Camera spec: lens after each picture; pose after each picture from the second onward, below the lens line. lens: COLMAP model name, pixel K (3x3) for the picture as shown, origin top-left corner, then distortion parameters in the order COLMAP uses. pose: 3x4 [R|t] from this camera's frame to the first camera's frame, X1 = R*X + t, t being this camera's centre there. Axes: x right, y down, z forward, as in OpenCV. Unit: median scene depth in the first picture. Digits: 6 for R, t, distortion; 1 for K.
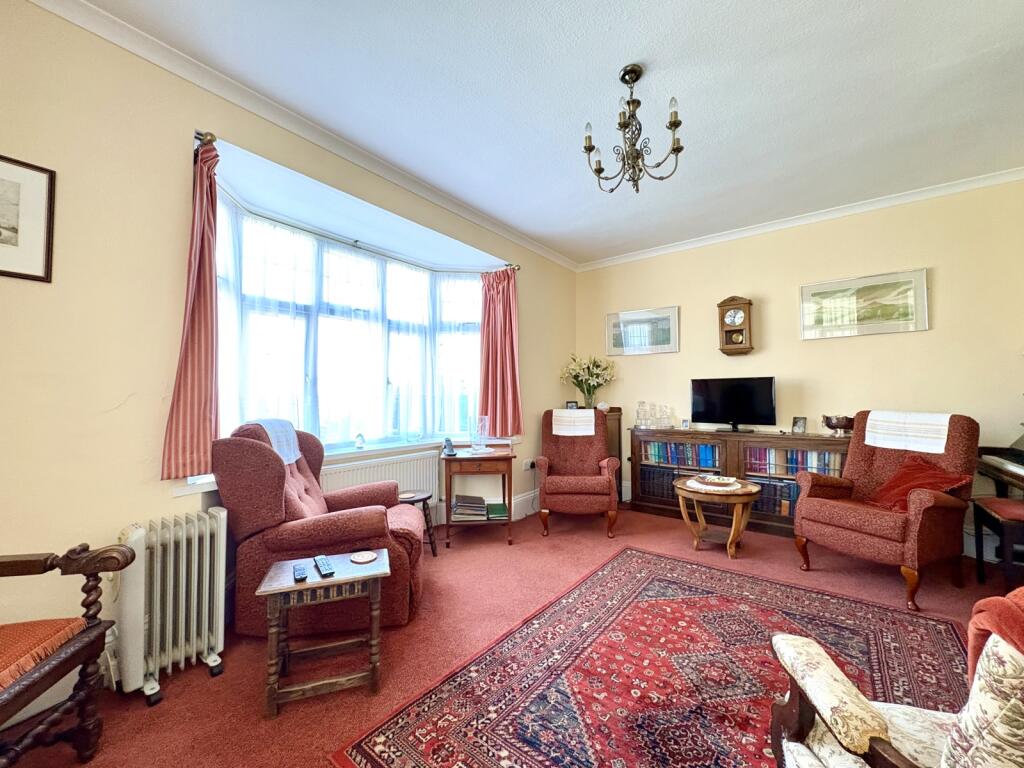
lens RADIAL K [[407.4, 0, 512.2], [0, 407.4, 385.9], [0, 0, 1]] dist [-0.000271, -0.000087]
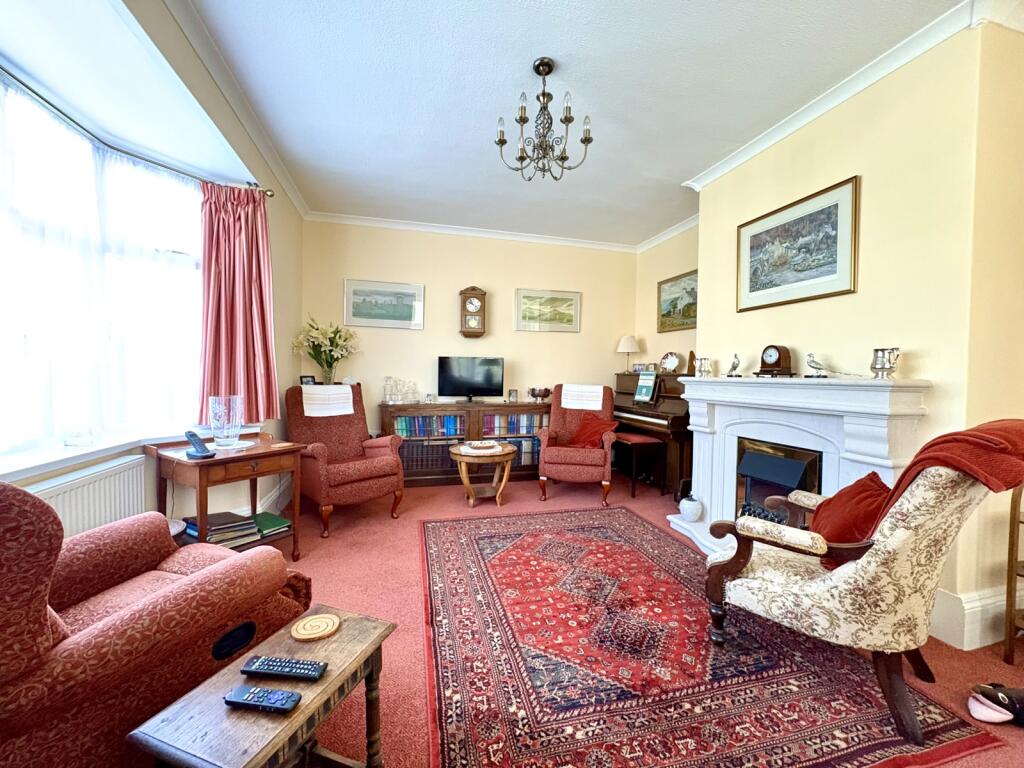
lens RADIAL K [[407.4, 0, 511.4], [0, 407.4, 384.8], [0, 0, 1]] dist [-0.000271, -0.000087]
pose [[0.613292, -0.007906, 0.789817, -0.395287], [-0.037669, 0.998519, 0.039246, 0.012414], [-0.788958, -0.053821, 0.612086, 0.244855]]
